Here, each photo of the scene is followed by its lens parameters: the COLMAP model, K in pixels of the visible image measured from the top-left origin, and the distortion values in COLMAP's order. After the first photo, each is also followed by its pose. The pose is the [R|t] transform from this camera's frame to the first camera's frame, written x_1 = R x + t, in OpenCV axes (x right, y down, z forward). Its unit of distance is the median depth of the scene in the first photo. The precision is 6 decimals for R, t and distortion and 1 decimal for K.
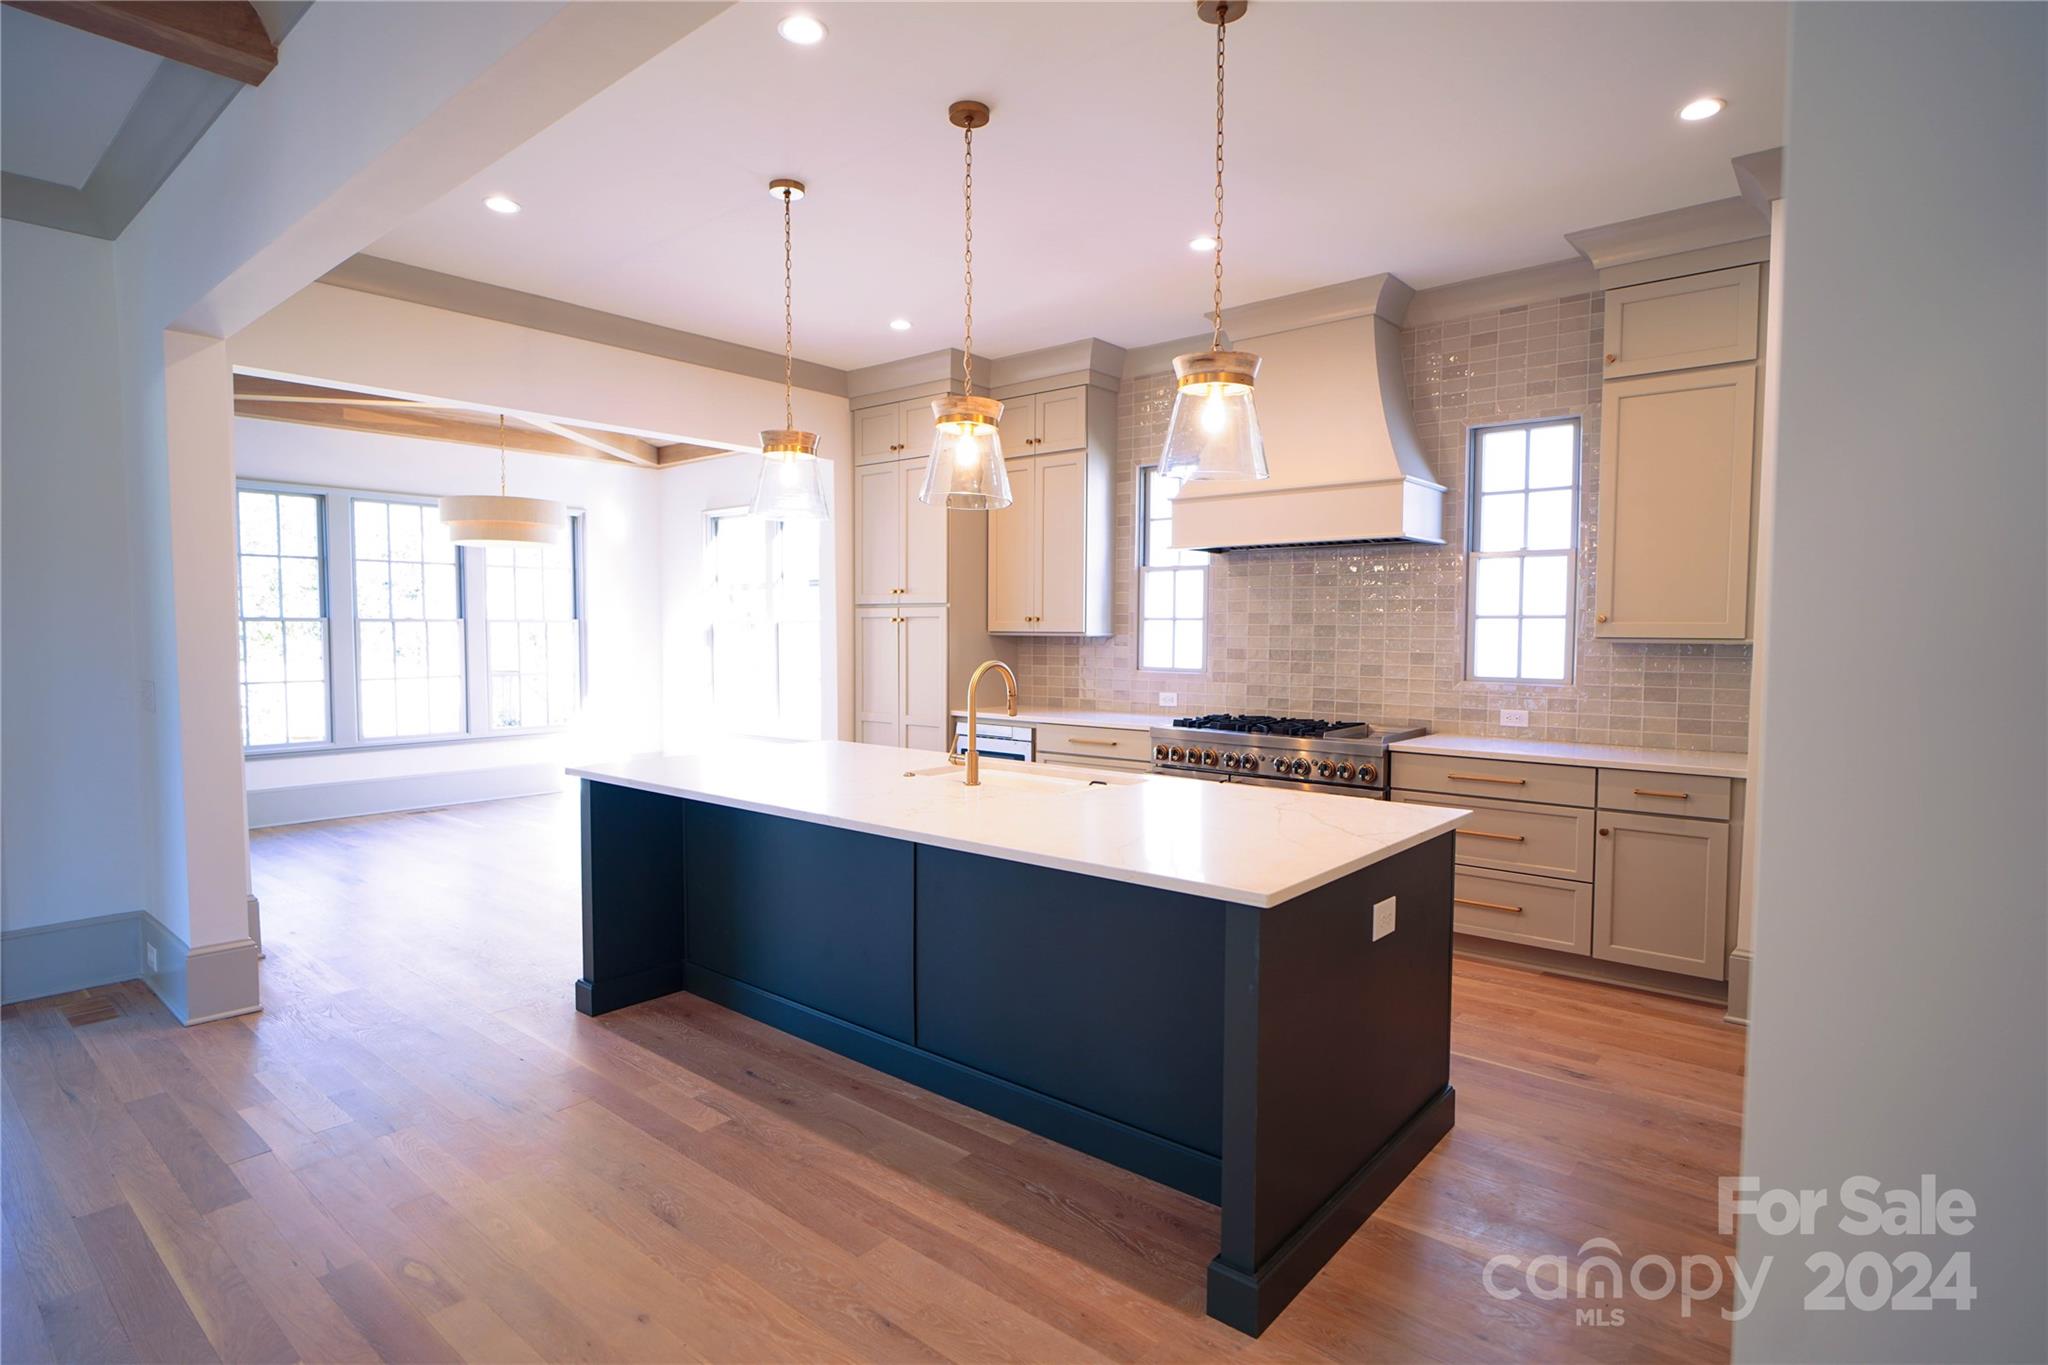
lens RADIAL K [[1051.8, 0, 1033.3], [0, 1051.8, 675.0], [0, 0, 1]] dist [-0.002077, 0.000171]
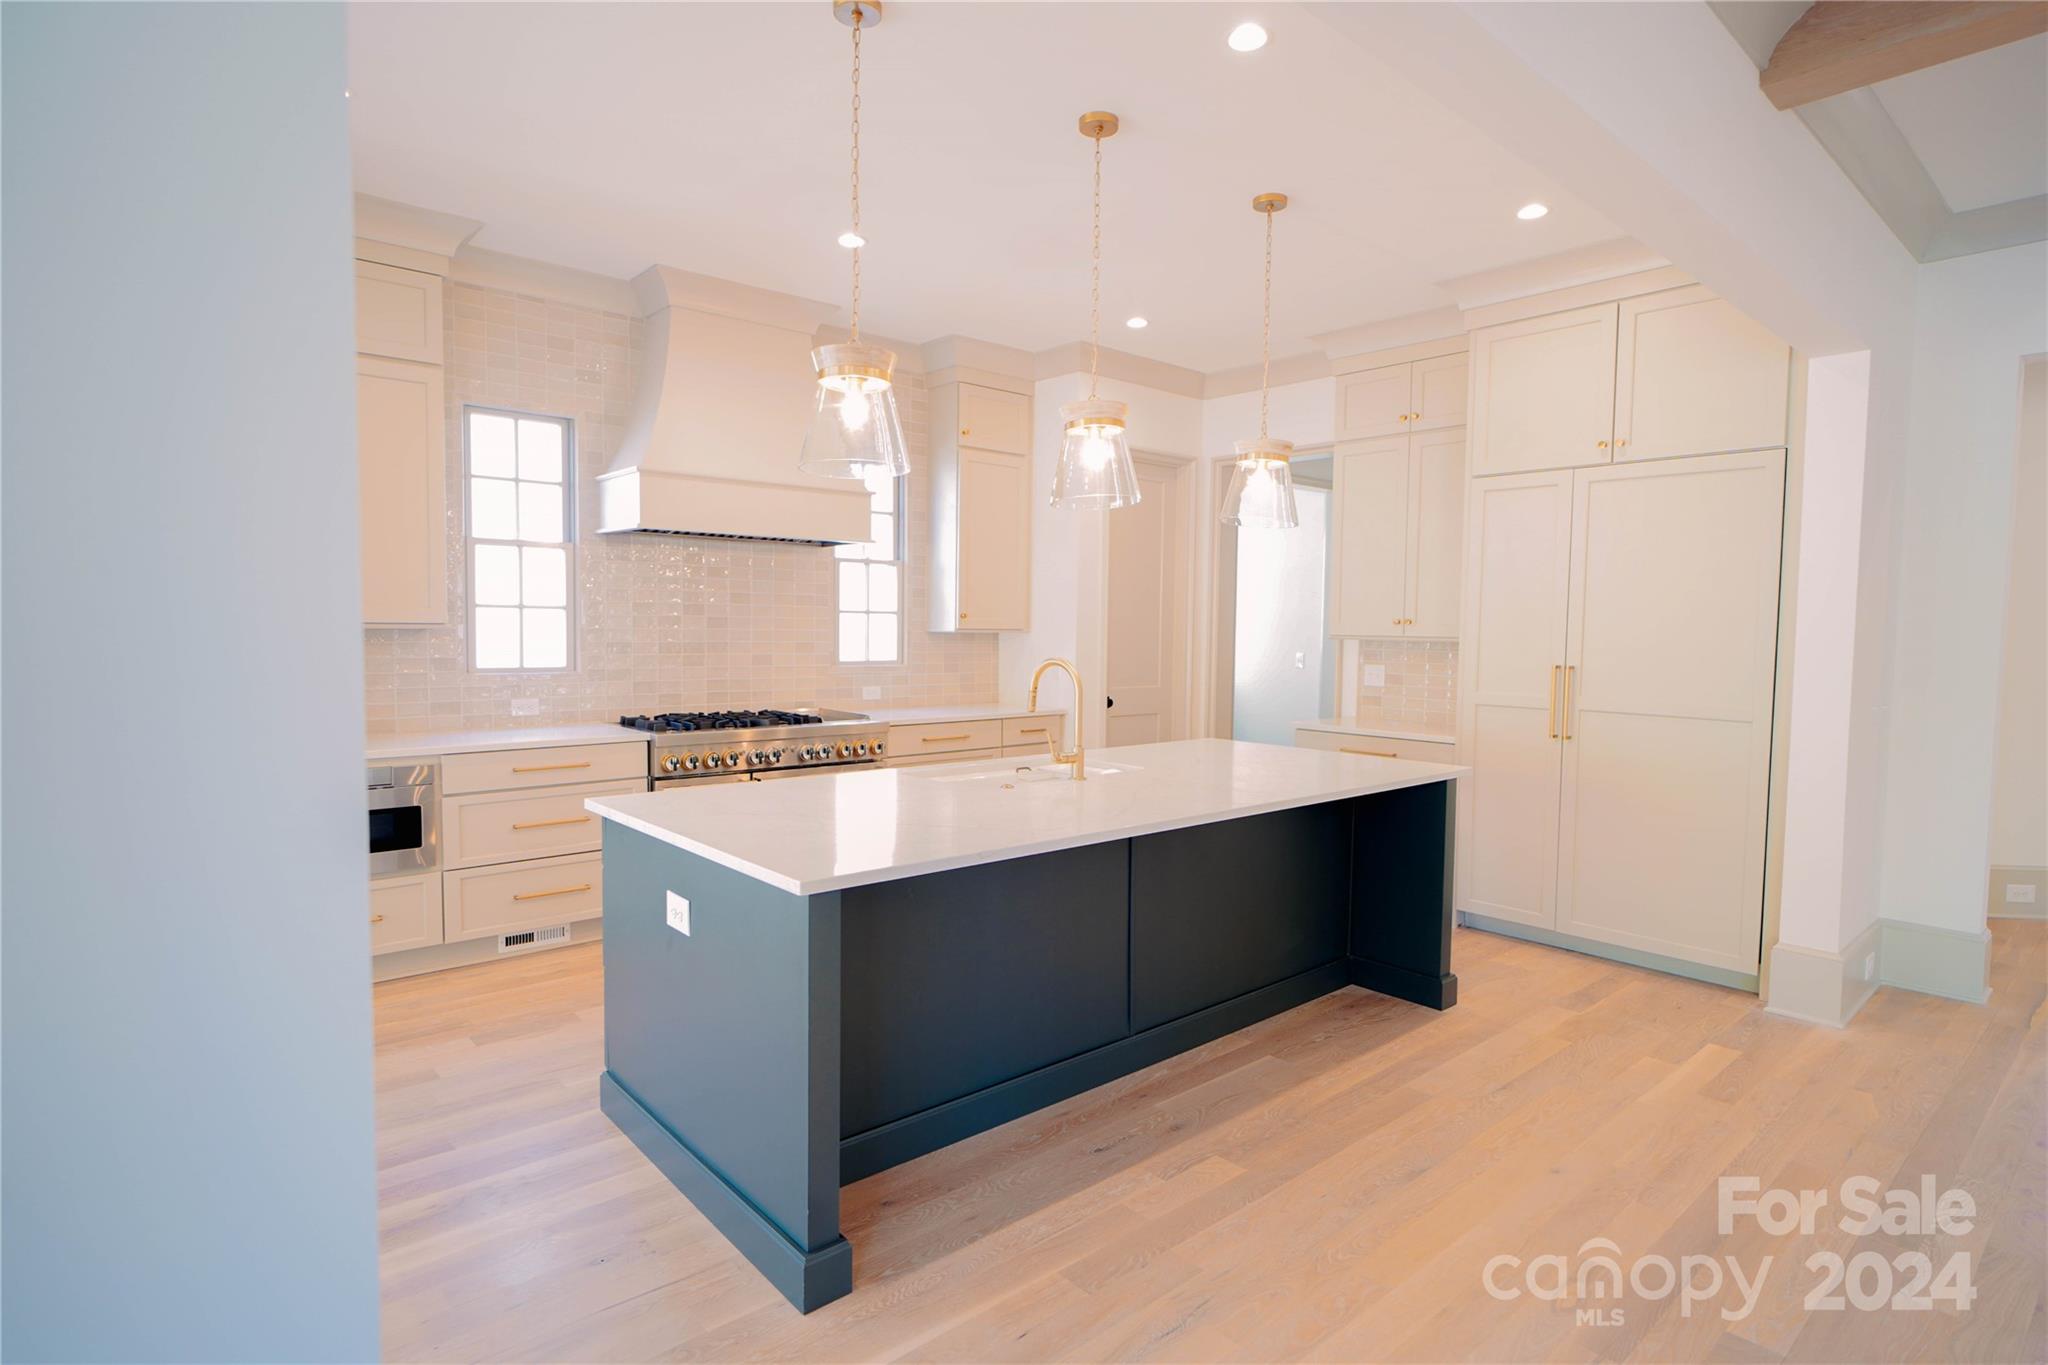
lens RADIAL K [[1051.8, 0, 1018.4], [0, 1051.8, 676.6], [0, 0, 1]] dist [-0.002077, 0.000171]
pose [[0.156869, -0.051490, 0.986276, -0.657545], [0.033720, 0.998337, 0.046756, -0.027279], [-0.987044, 0.025922, 0.158344, 0.550559]]
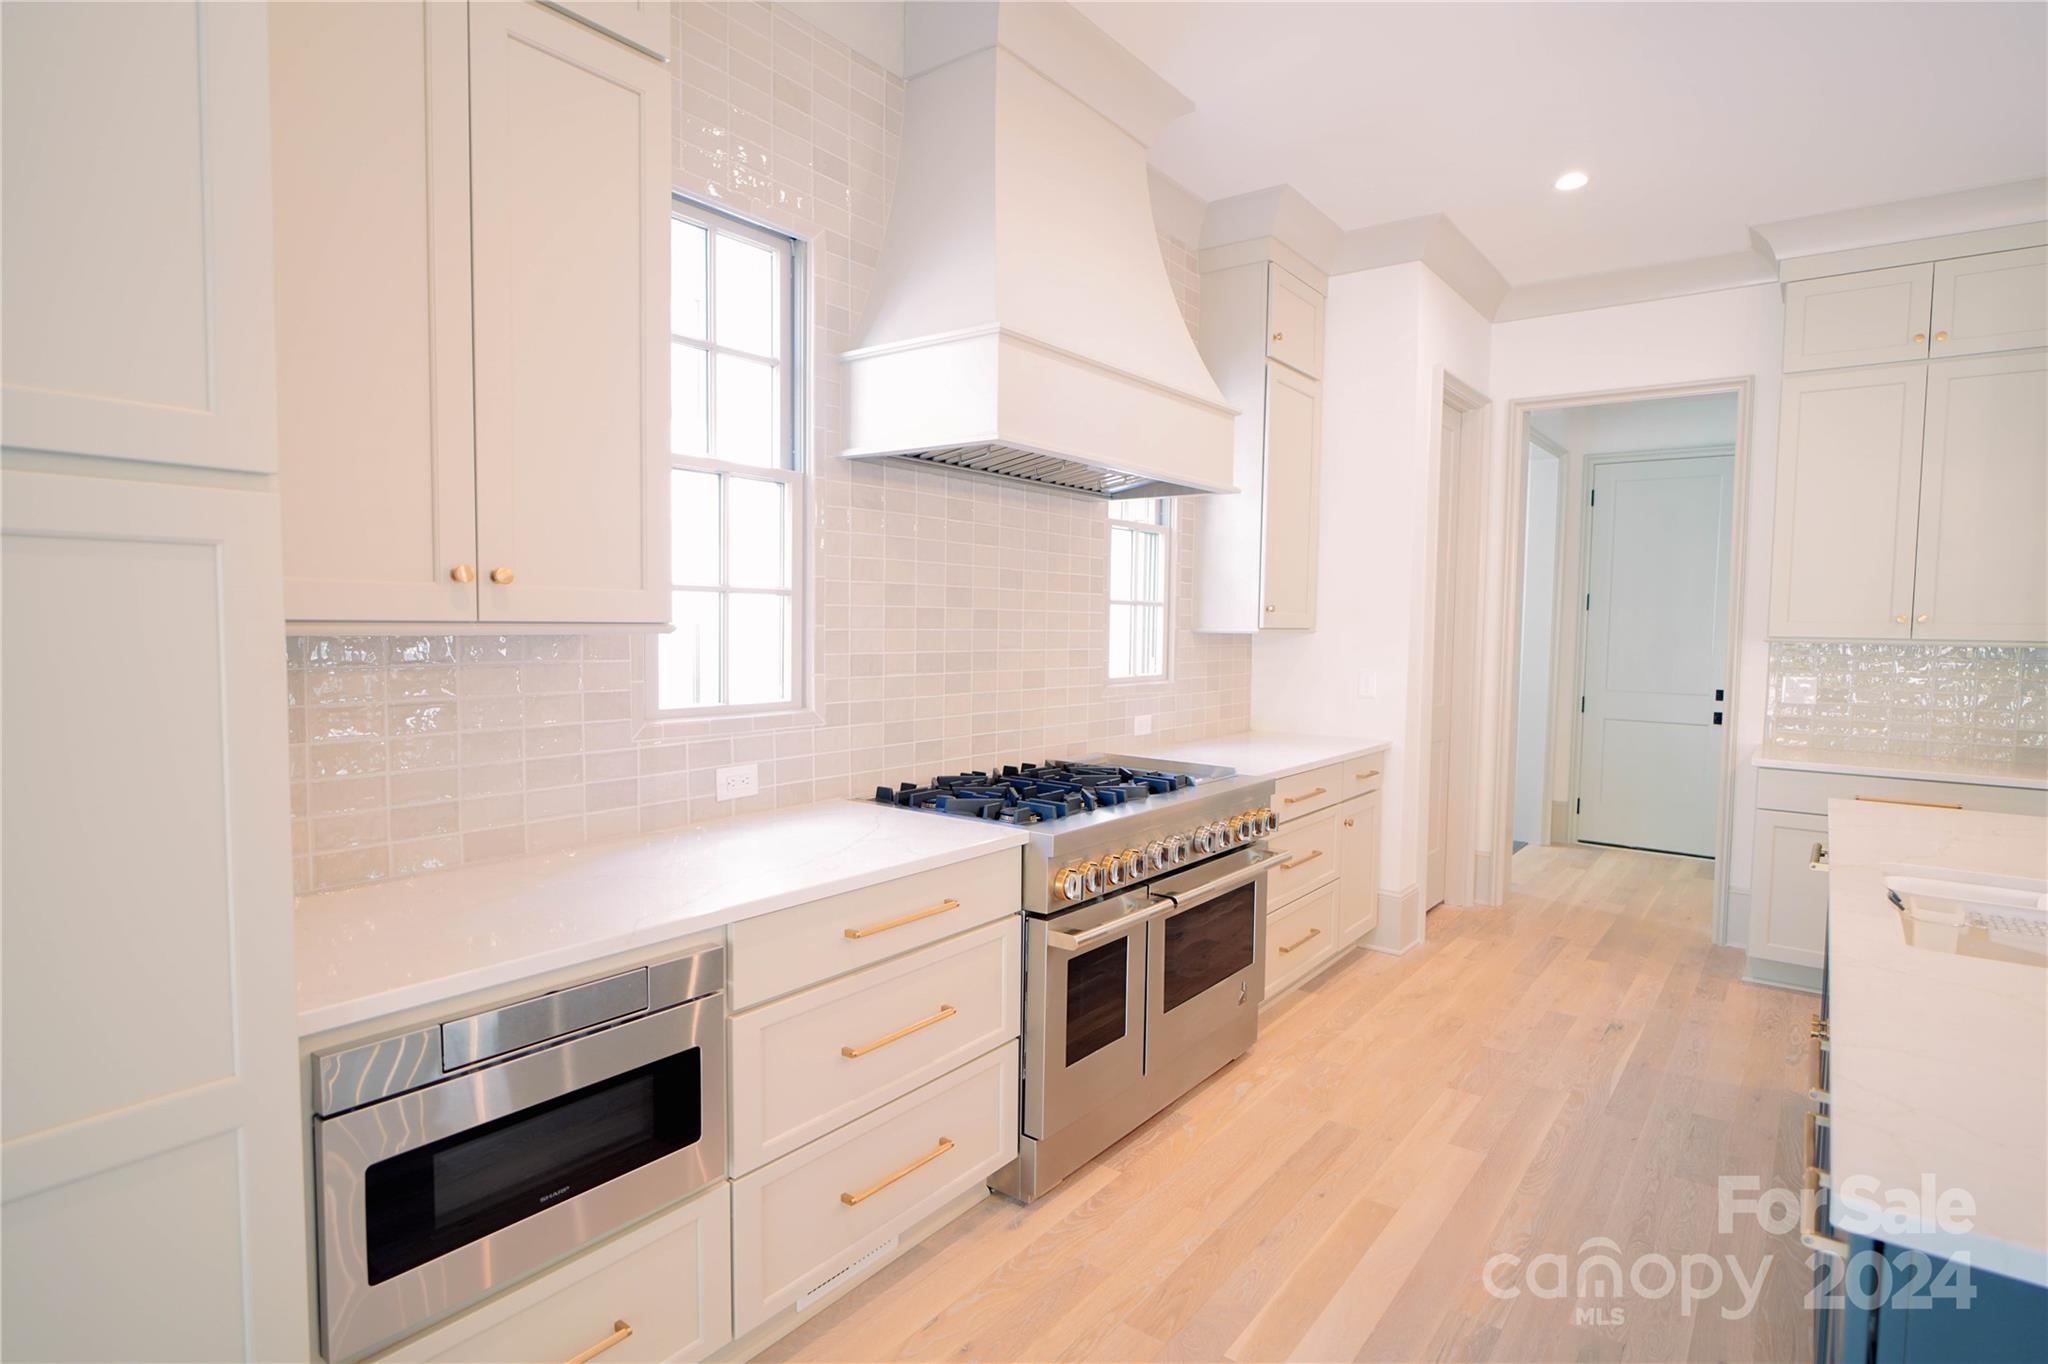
lens RADIAL K [[1051.8, 0, 1023.3], [0, 1051.8, 685.7], [0, 0, 1]] dist [-0.002077, 0.000171]
pose [[-0.045138, -0.068766, 0.996611, -0.320610], [0.032422, 0.997002, 0.070261, -0.044994], [-0.998454, 0.035483, -0.042773, 0.989467]]
